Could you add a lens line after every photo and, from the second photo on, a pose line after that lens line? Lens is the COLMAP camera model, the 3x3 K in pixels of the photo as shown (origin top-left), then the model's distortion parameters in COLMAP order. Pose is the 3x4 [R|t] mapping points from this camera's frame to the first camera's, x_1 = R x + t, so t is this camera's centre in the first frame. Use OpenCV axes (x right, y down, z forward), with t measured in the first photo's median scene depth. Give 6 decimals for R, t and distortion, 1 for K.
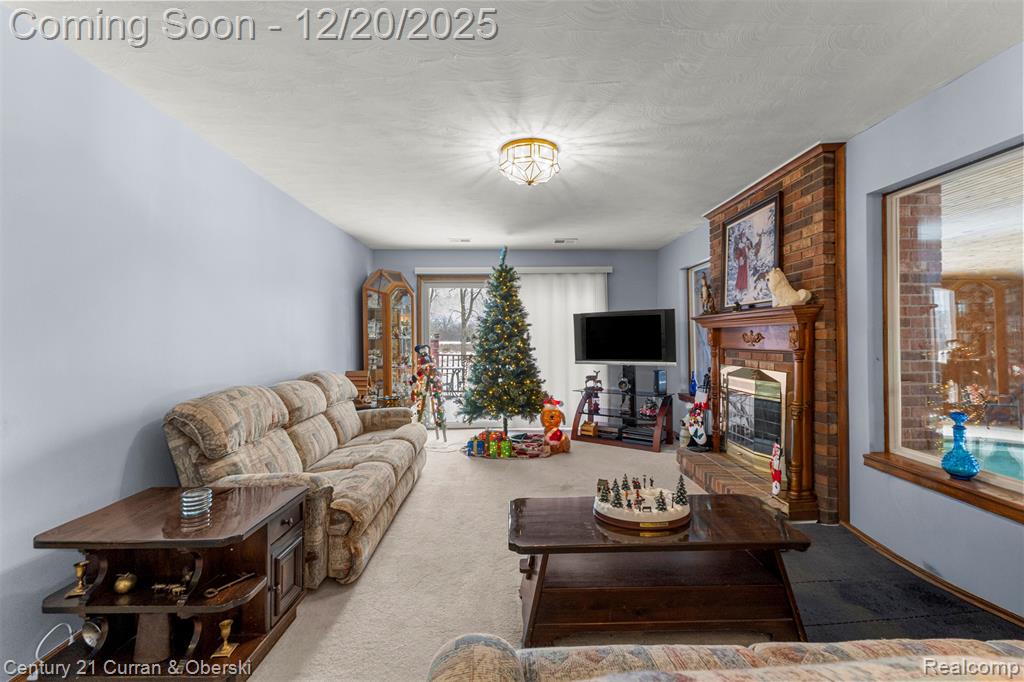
lens RADIAL K [[448.1, 0, 508.2], [0, 448.1, 338.3], [0, 0, 1]] dist [0.009412, -0.001581]
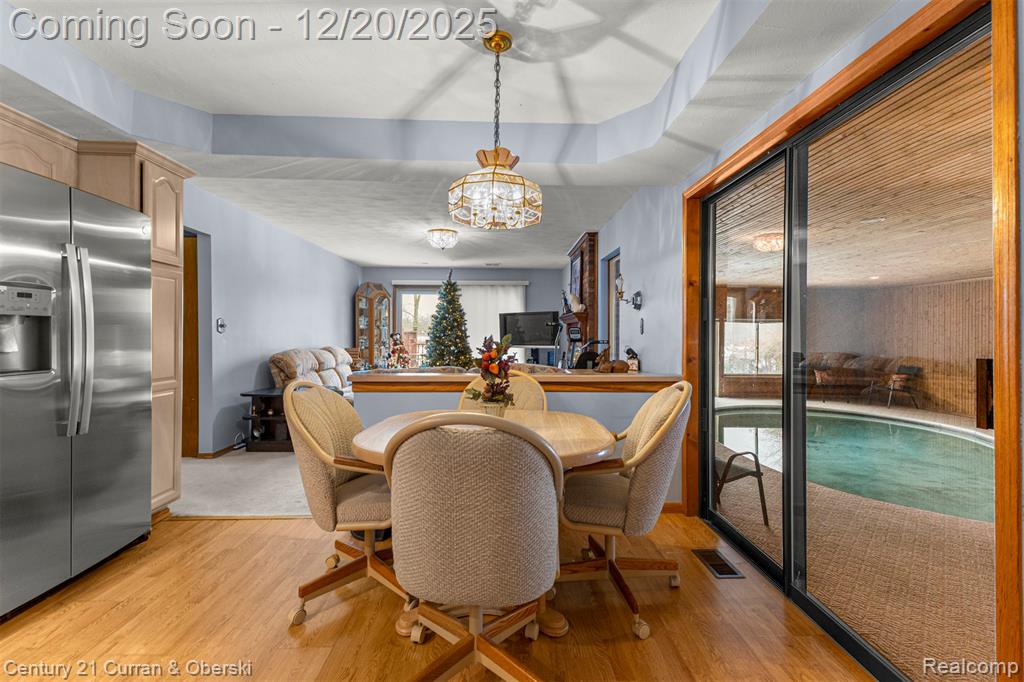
lens RADIAL K [[448.1, 0, 515.0], [0, 448.1, 333.9], [0, 0, 1]] dist [0.009412, -0.001581]
pose [[0.999295, 0.009895, 0.036217, 0.201177], [-0.009920, 0.999951, 0.000491, 0.017007], [-0.036210, -0.000850, 0.999344, -0.672493]]
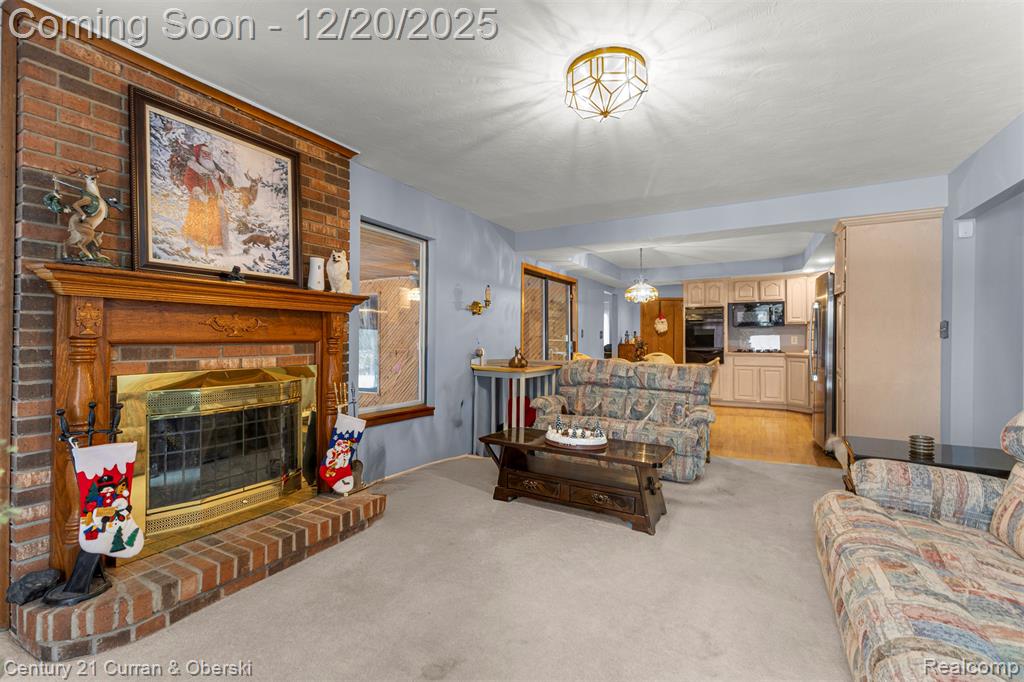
lens RADIAL K [[448.1, 0, 509.0], [0, 448.1, 335.8], [0, 0, 1]] dist [0.009412, -0.001581]
pose [[-0.870556, 0.004751, 0.492047, -0.121546], [0.002039, 0.999980, -0.006048, 0.018860], [-0.492066, -0.004262, -0.870548, 1.187316]]
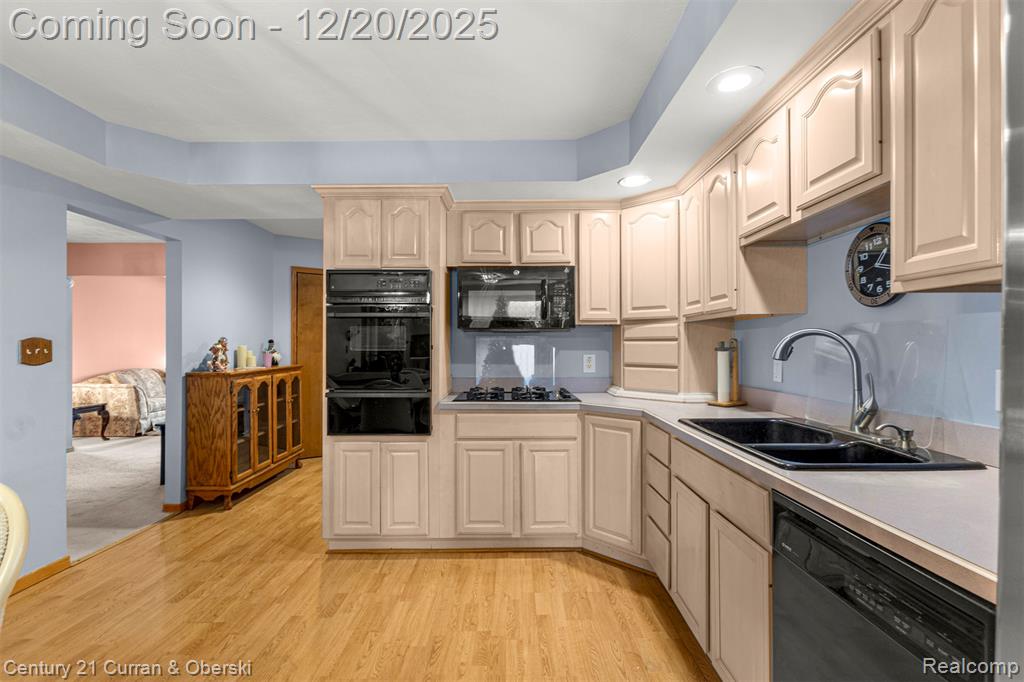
lens RADIAL K [[467.5, 0, 515.2], [0, 467.5, 349.5], [0, 0, 1]] dist [-0.003426, 0.002377]
pose [[-0.999992, 0.000801, 0.003827, -0.105999], [0.000818, 0.999989, 0.004528, -0.000274], [-0.003823, 0.004531, -0.999982, -0.148283]]
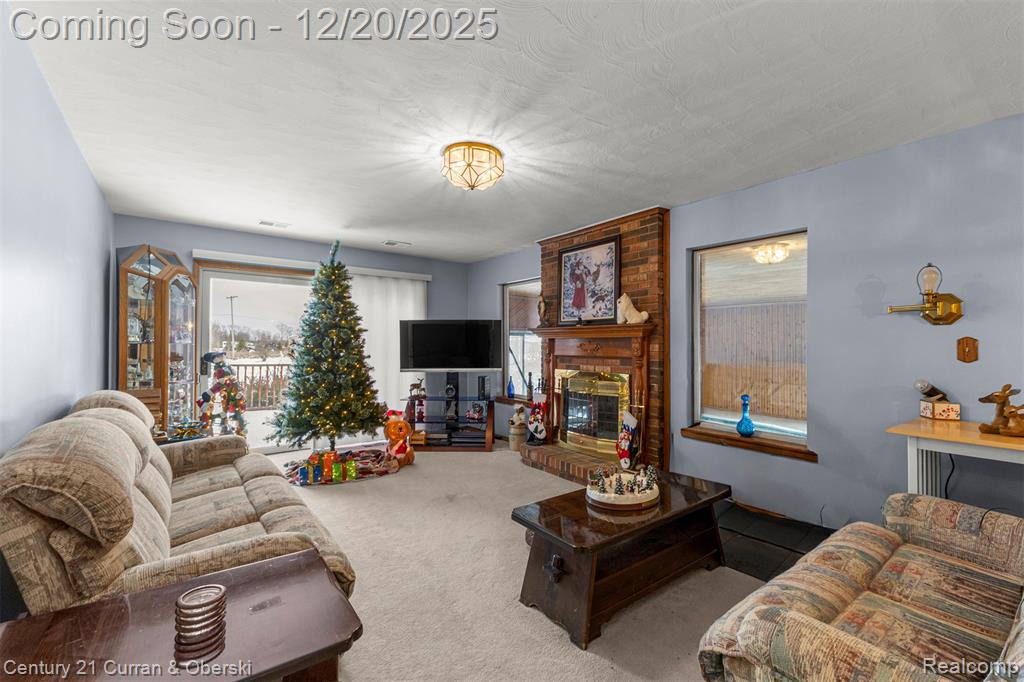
lens RADIAL K [[448.1, 0, 517.1], [0, 448.1, 340.2], [0, 0, 1]] dist [0.009412, -0.001581]
pose [[0.801586, 0.017243, 0.597631, -0.310455], [-0.010153, 0.999832, -0.015228, 0.000909], [-0.597793, 0.006139, 0.801627, 0.107202]]
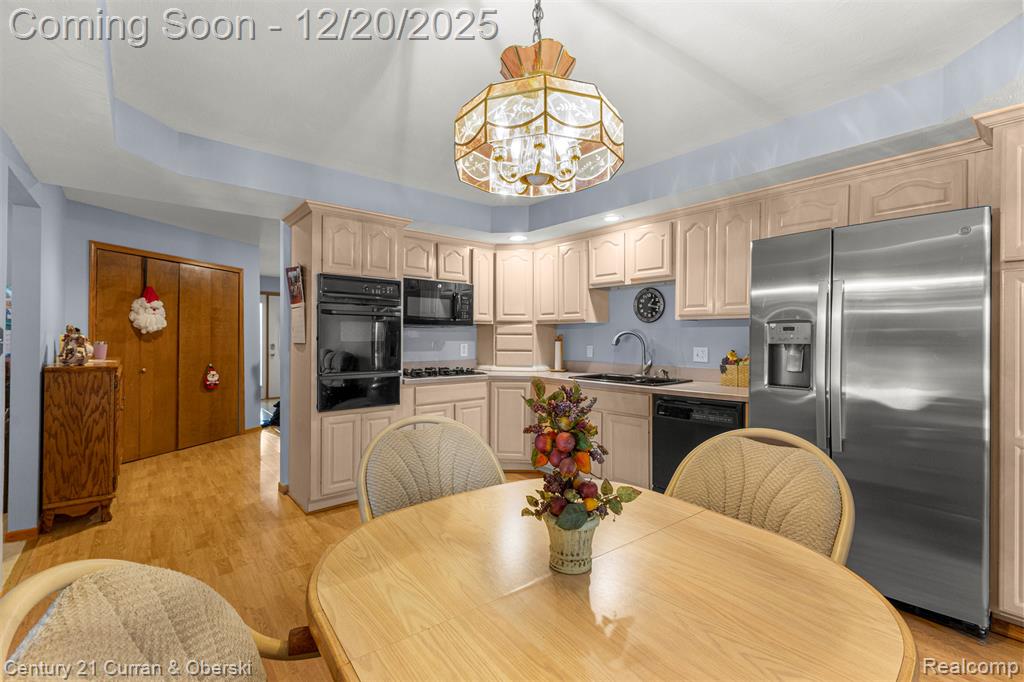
lens RADIAL K [[448.1, 0, 511.3], [0, 448.1, 337.7], [0, 0, 1]] dist [0.009412, -0.001581]
pose [[-0.771201, -0.003969, -0.636579, 0.383501], [-0.003145, 0.999992, -0.002425, -0.000772], [0.636584, 0.000132, -0.771208, -0.020604]]
